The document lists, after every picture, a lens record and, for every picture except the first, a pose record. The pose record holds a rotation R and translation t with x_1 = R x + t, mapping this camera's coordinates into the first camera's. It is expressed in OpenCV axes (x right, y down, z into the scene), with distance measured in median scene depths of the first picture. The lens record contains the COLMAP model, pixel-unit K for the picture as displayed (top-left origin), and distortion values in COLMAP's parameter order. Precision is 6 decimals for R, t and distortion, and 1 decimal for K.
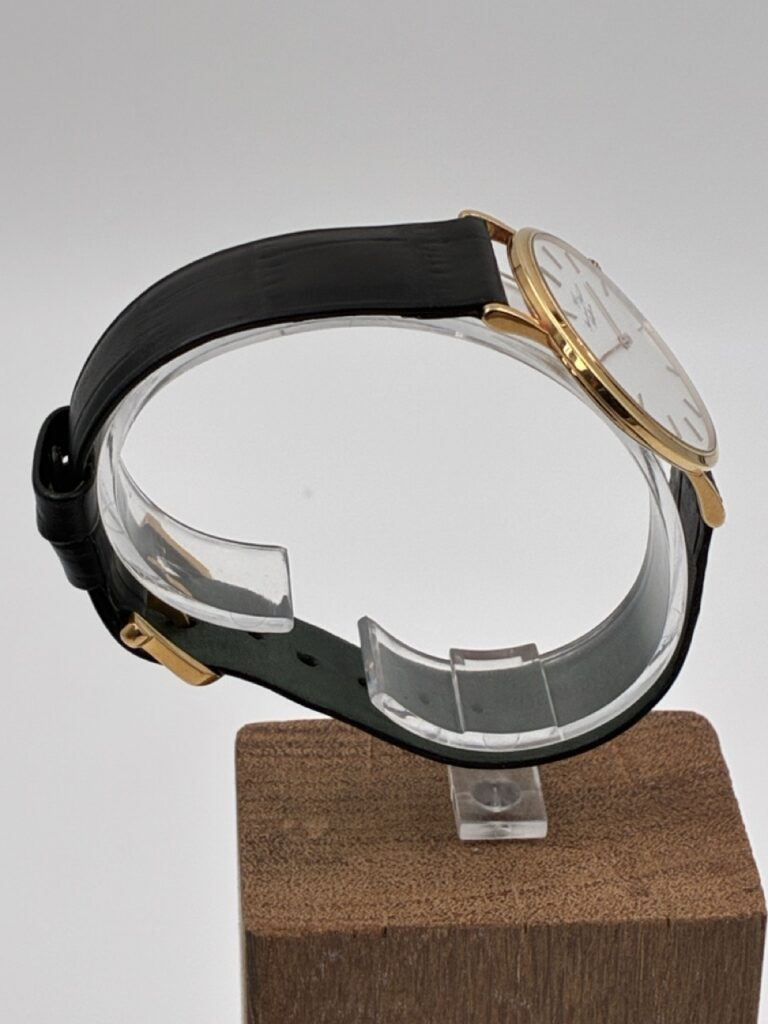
lens RADIAL K [[2838.7, 0, 383.9], [0, 2838.7, 508.4], [0, 0, 1]] dist [0.163480, 0.000000]
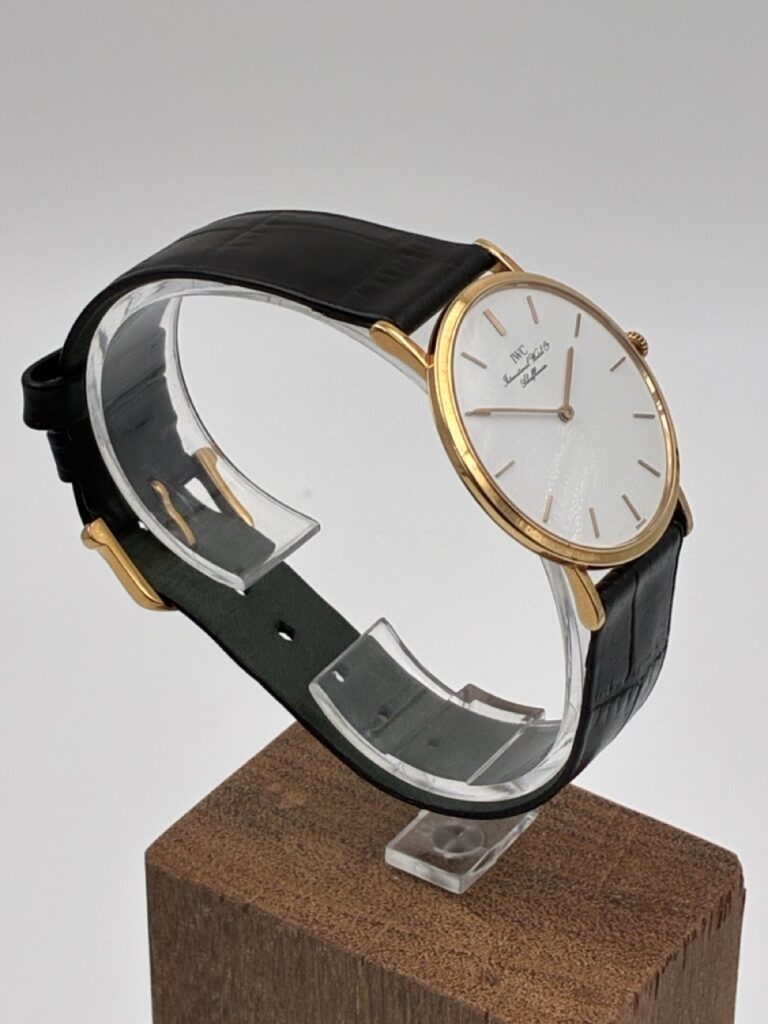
lens RADIAL K [[2838.7, 0, 383.9], [0, 2838.7, 515.6], [0, 0, 1]] dist [0.163480, 0.000000]
pose [[0.787876, 0.315490, -0.528883, 0.523990], [-0.319820, 0.943531, 0.086400, -0.084614], [0.526276, 0.101075, 0.844285, 0.156762]]
